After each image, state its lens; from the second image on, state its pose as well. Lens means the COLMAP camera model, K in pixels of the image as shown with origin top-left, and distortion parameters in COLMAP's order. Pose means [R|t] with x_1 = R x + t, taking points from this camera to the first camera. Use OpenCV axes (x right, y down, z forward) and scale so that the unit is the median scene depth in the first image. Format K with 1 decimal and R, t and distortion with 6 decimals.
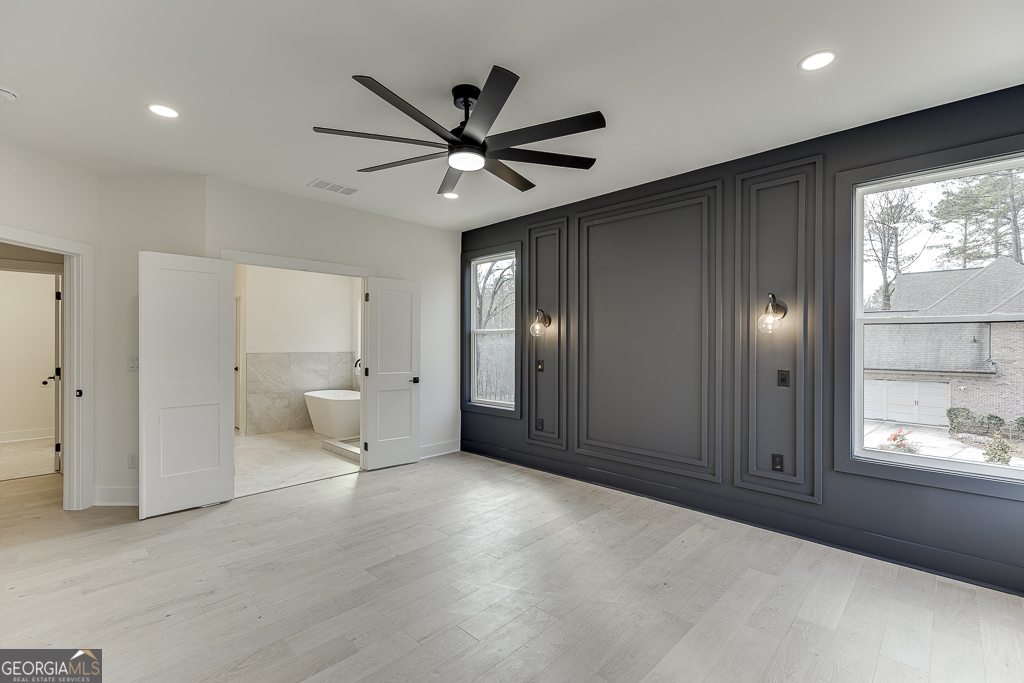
lens RADIAL K [[457.5, 0, 517.4], [0, 457.5, 343.2], [0, 0, 1]] dist [0.011107, -0.000236]
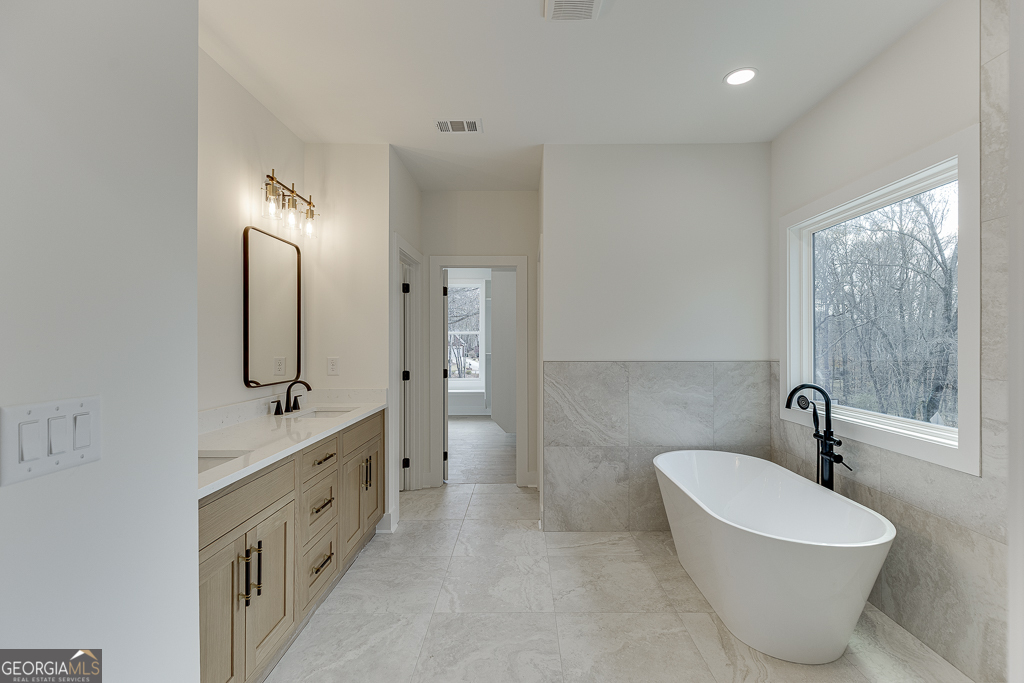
lens RADIAL K [[457.5, 0, 512.5], [0, 457.5, 340.6], [0, 0, 1]] dist [0.011107, -0.000236]
pose [[0.689253, -0.006950, -0.724487, -0.135725], [0.004844, 0.999976, -0.004985, 0.000903], [0.724505, -0.000074, 0.689270, 0.335087]]
